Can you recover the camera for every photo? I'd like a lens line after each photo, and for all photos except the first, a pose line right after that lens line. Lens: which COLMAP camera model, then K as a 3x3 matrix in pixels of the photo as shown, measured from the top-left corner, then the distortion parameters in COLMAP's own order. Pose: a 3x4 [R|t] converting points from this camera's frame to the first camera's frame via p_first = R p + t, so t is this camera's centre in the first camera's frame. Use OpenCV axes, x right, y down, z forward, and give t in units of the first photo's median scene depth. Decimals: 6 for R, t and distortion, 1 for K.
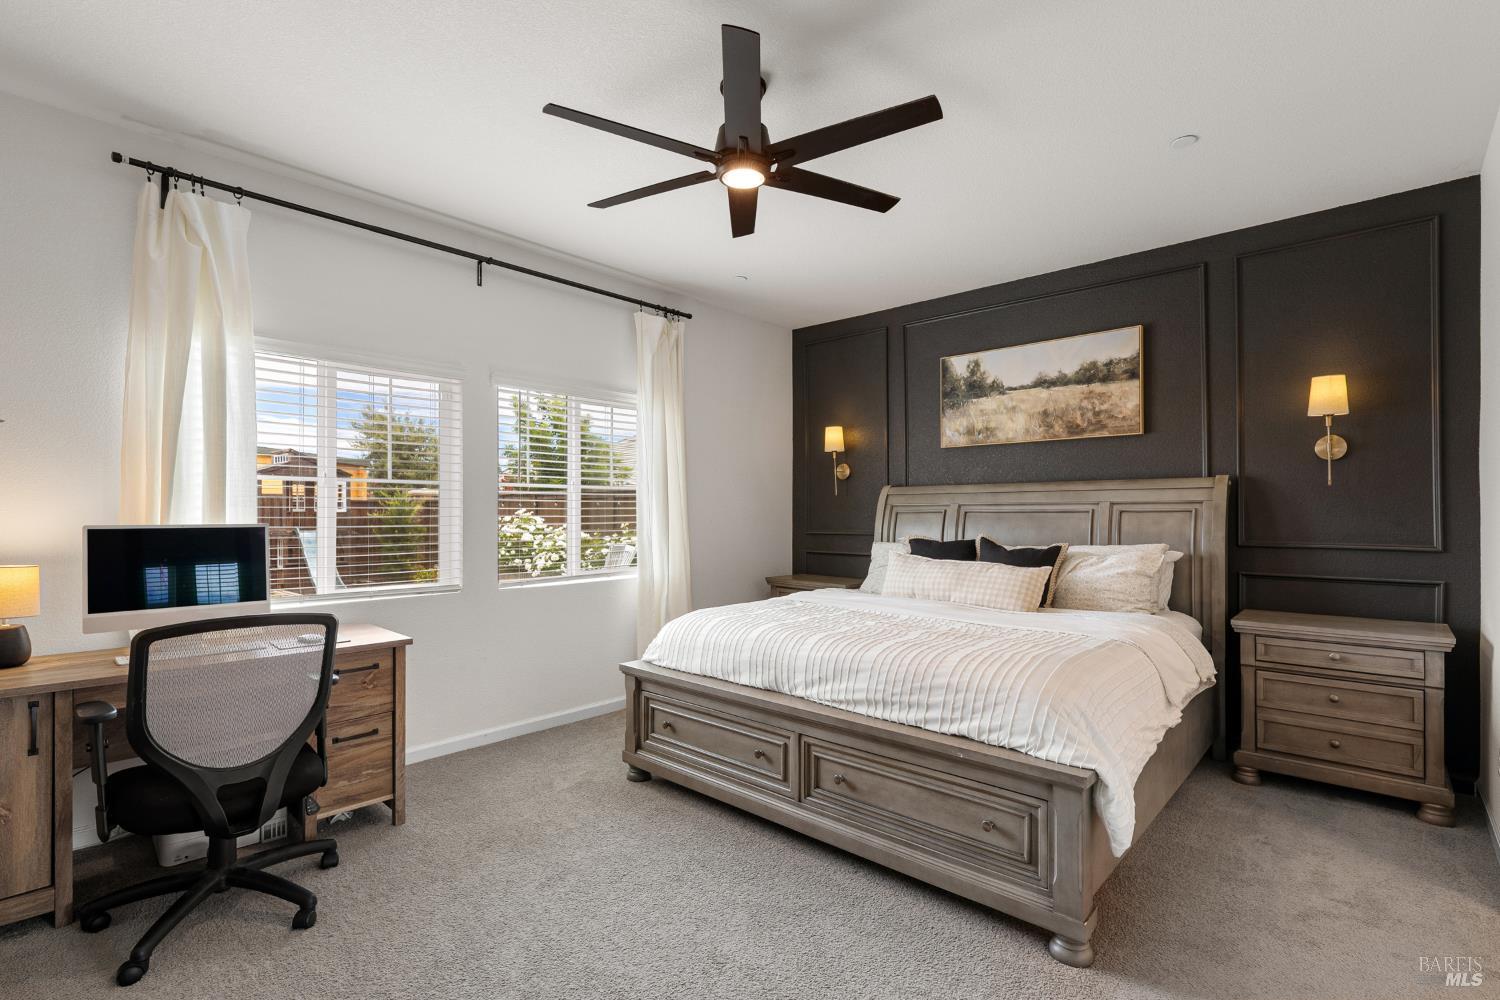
lens RADIAL K [[695.6, 0, 750.0], [0, 695.6, 500.0], [0, 0, 1]] dist [-0.002240, -0.000349]
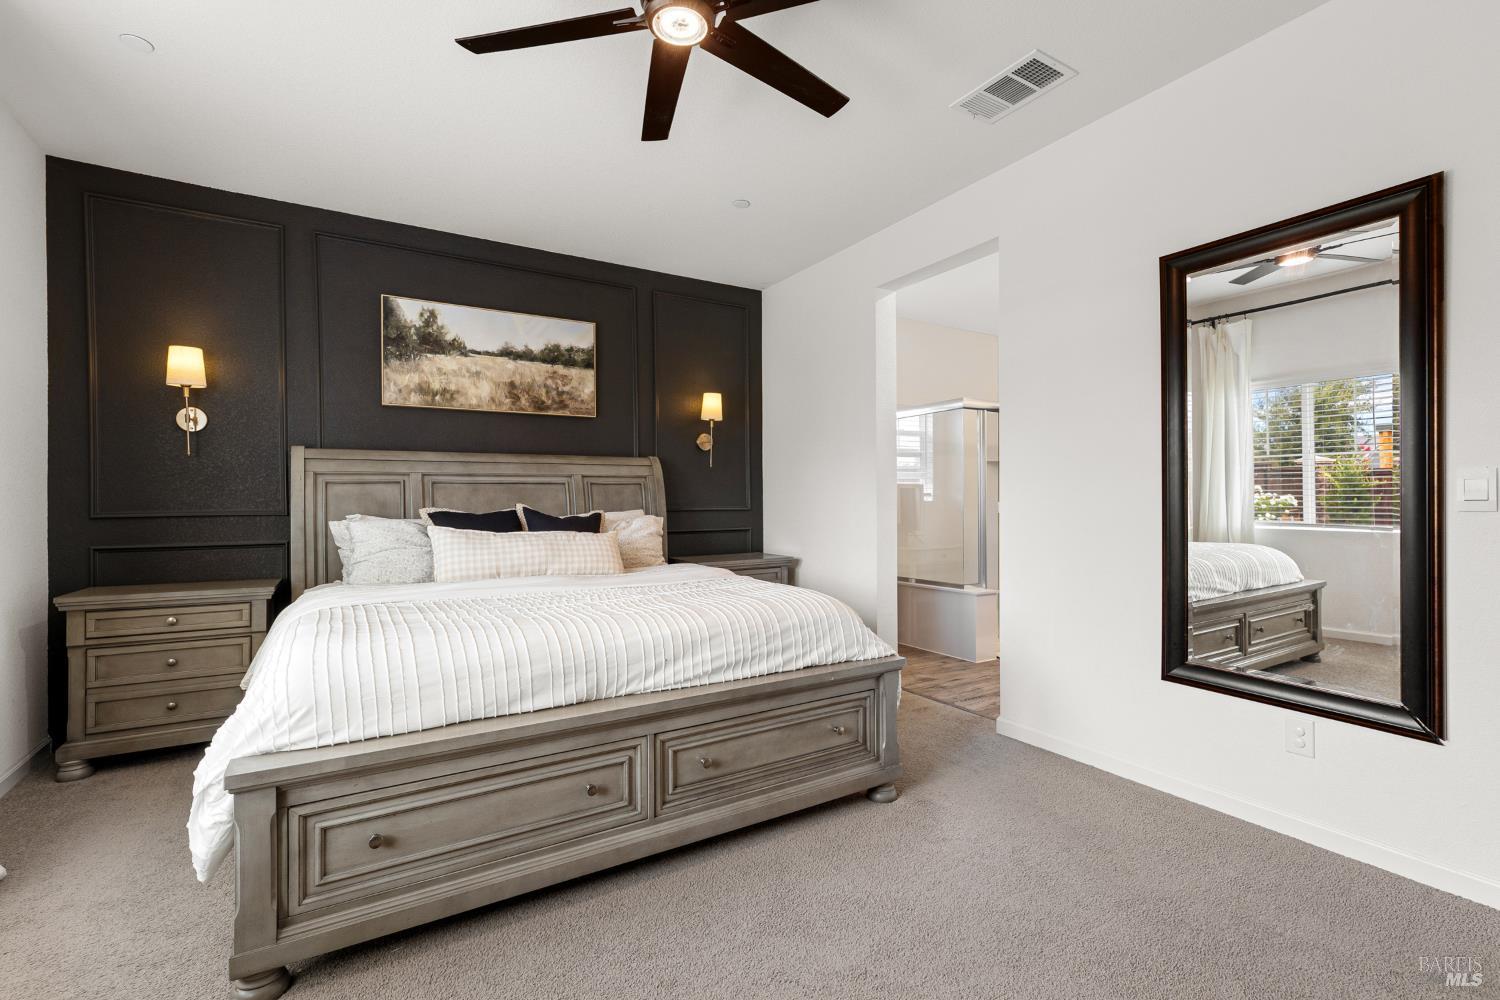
lens RADIAL K [[666.8, 0, 744.1], [0, 666.8, 499.0], [0, 0, 1]] dist [-0.000271, 0.000092]
pose [[0.277423, 0.002969, 0.960743, -0.423376], [-0.008049, 0.999967, -0.000766, 0.038782], [-0.960714, -0.007521, 0.277438, 0.443756]]
